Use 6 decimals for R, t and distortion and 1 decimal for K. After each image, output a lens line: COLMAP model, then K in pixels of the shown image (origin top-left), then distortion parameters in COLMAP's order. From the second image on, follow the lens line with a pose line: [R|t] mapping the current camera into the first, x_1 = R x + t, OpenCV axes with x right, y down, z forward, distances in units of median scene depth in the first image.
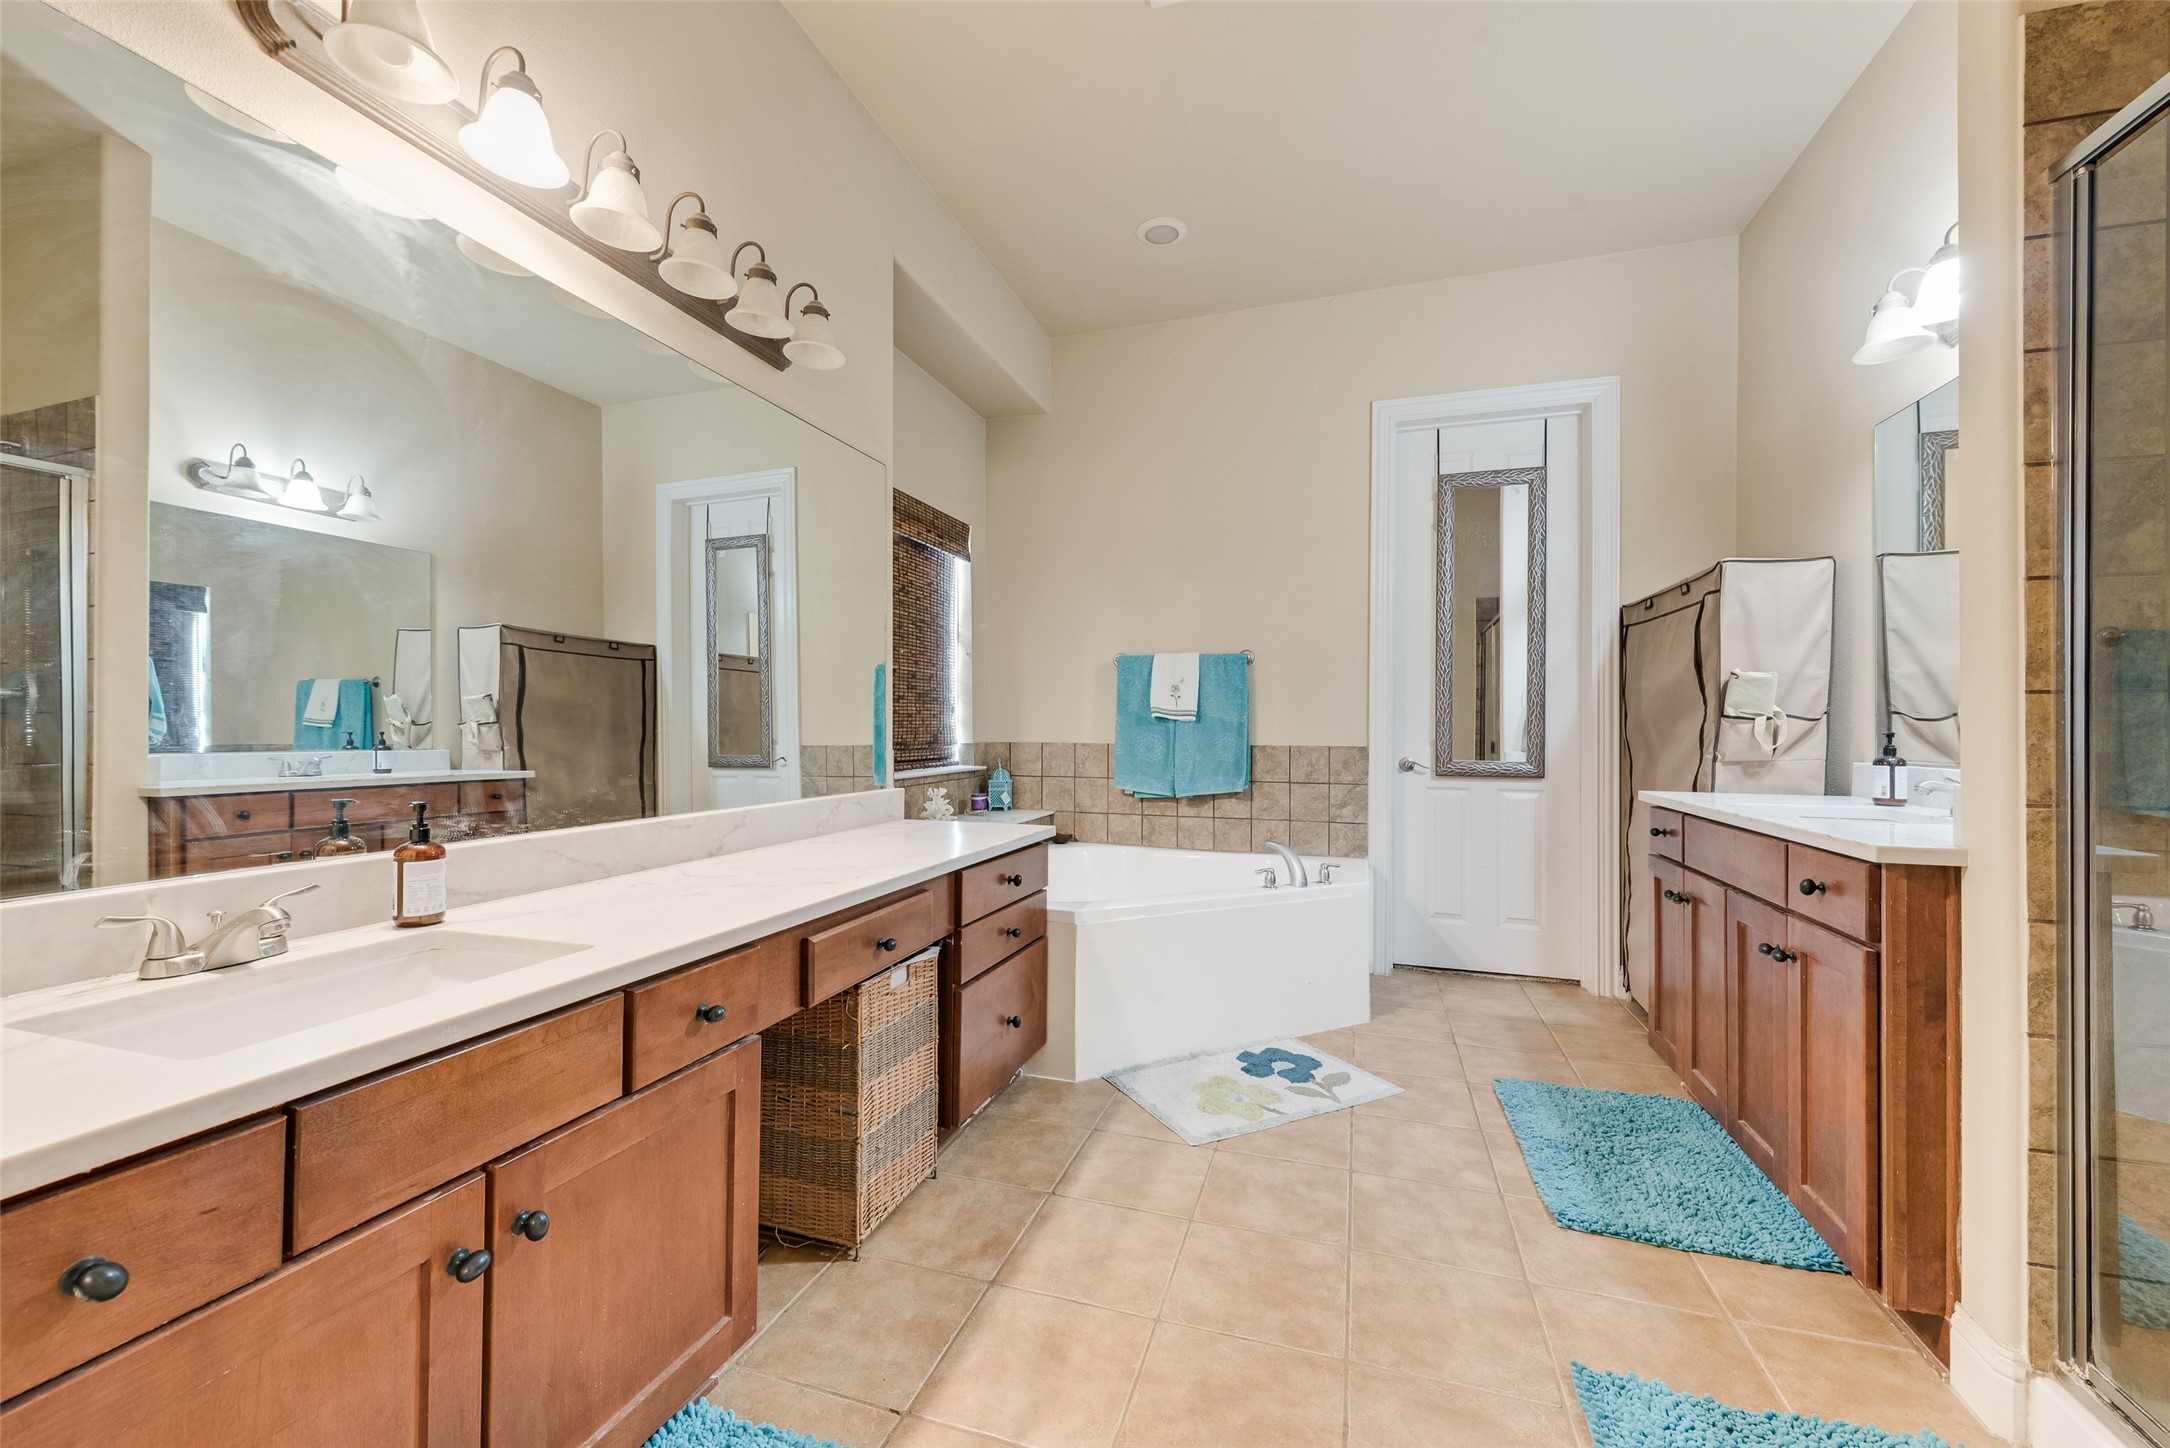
lens RADIAL K [[853.0, 0, 1081.3], [0, 853.0, 720.0], [0, 0, 1]] dist [0.015093, -0.003816]
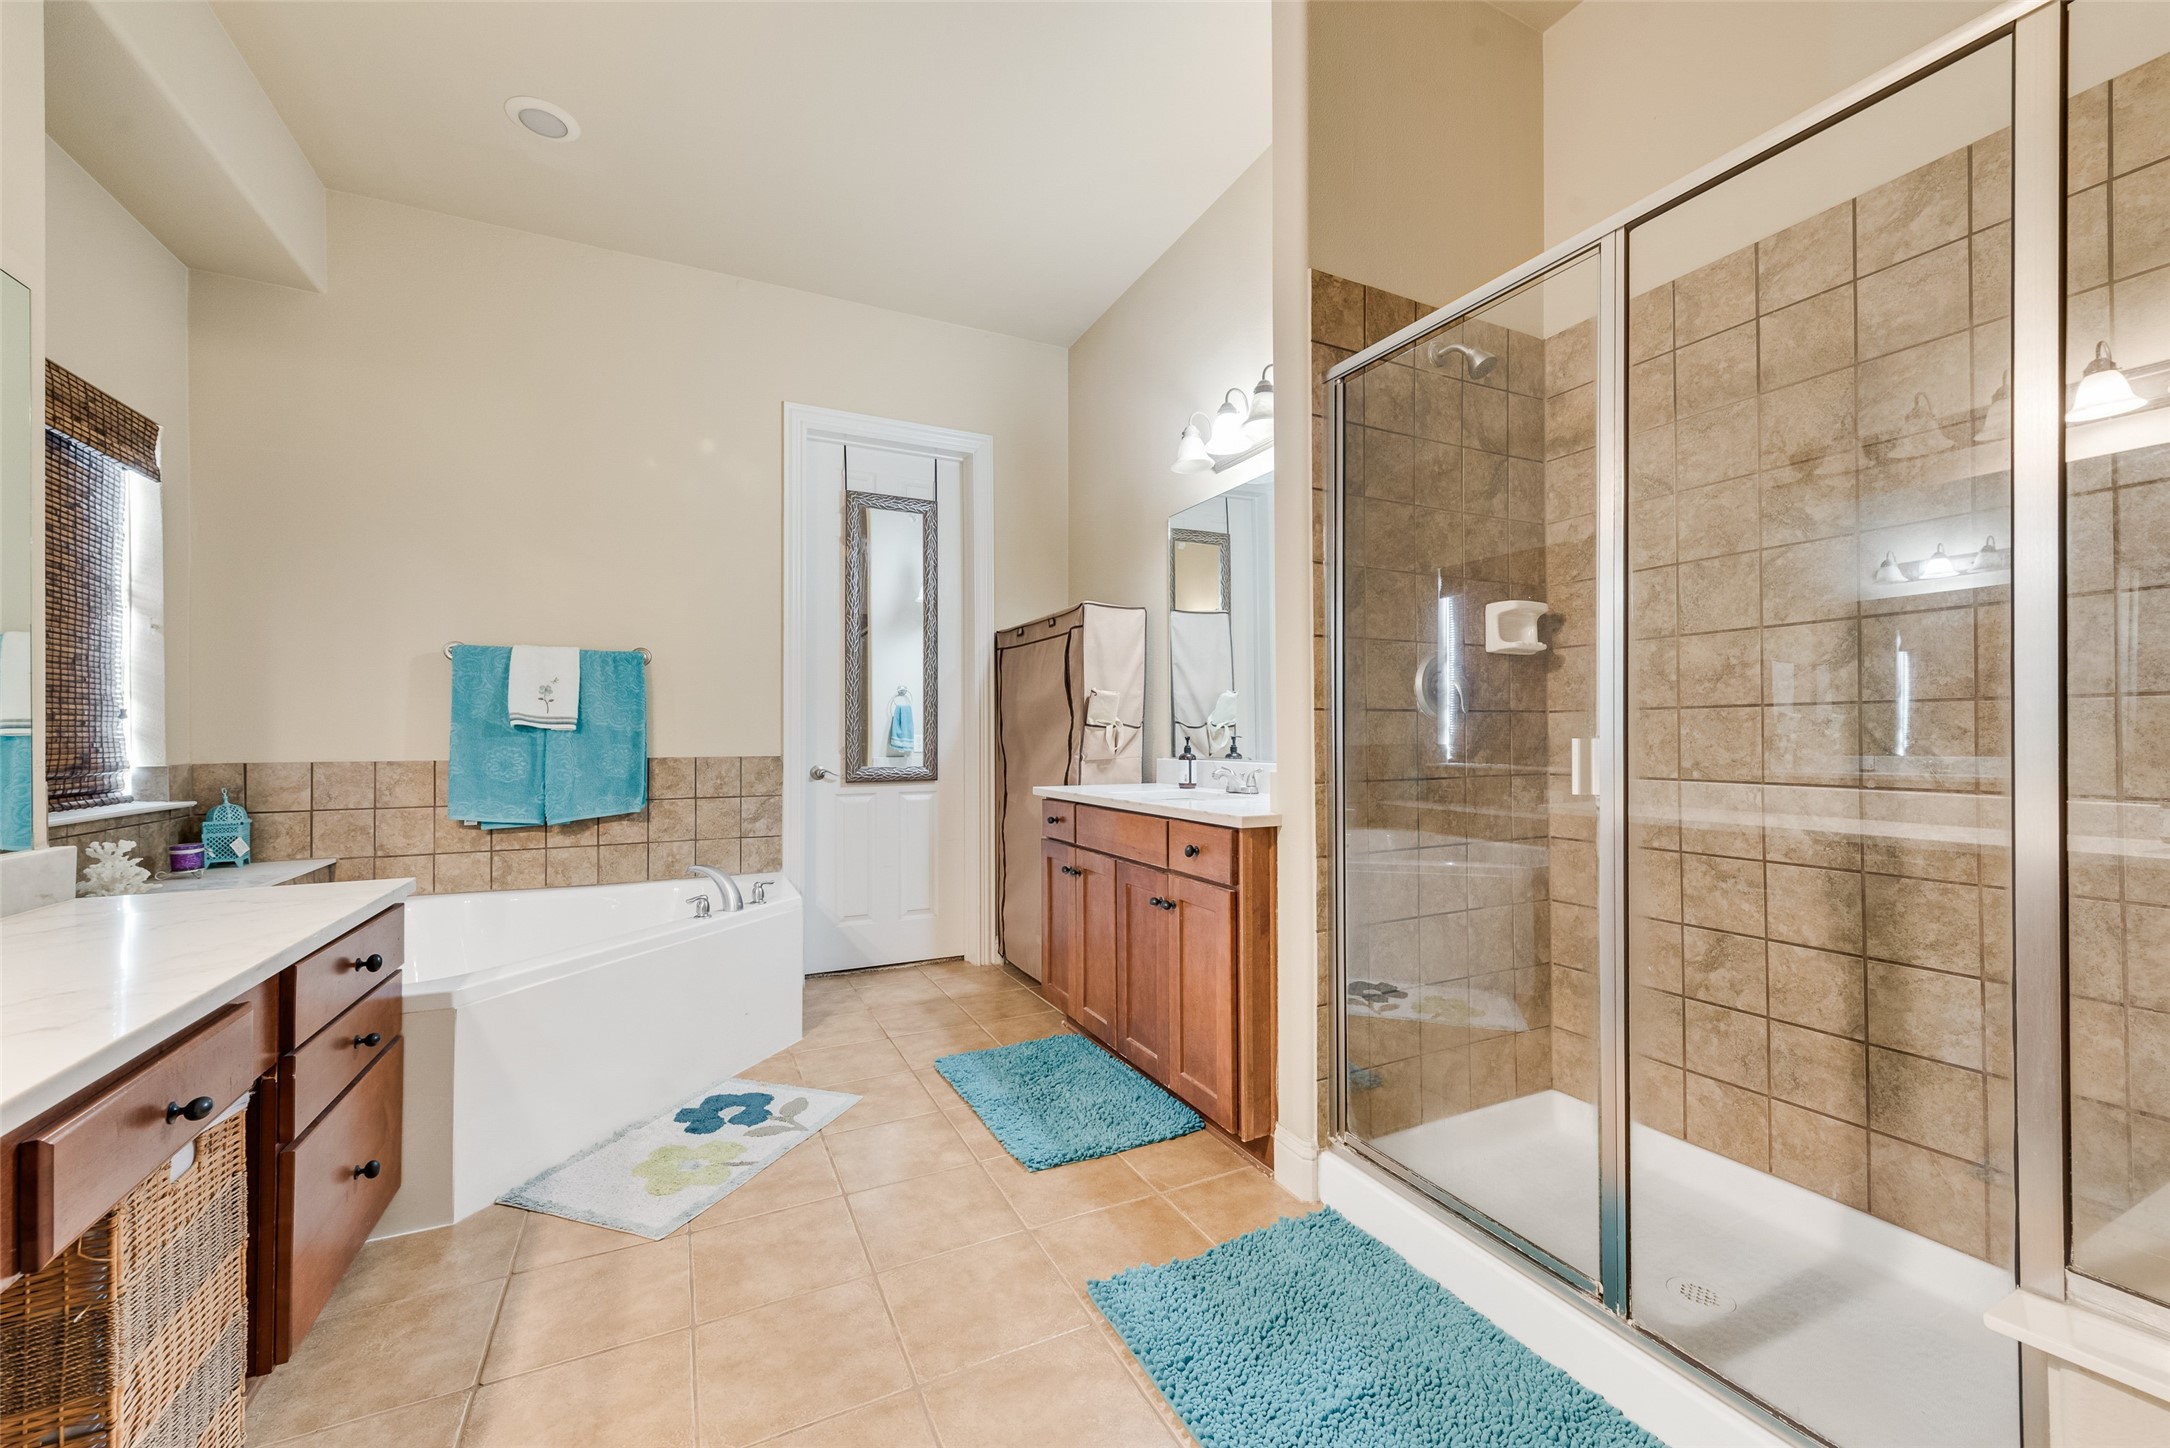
lens RADIAL K [[853.0, 0, 1086.4], [0, 853.0, 724.6], [0, 0, 1]] dist [0.015093, -0.003816]
pose [[0.721309, 0.000944, 0.692612, -0.132650], [0.002253, 0.999991, -0.003710, -0.000176], [-0.692609, 0.004236, 0.721300, 0.094295]]
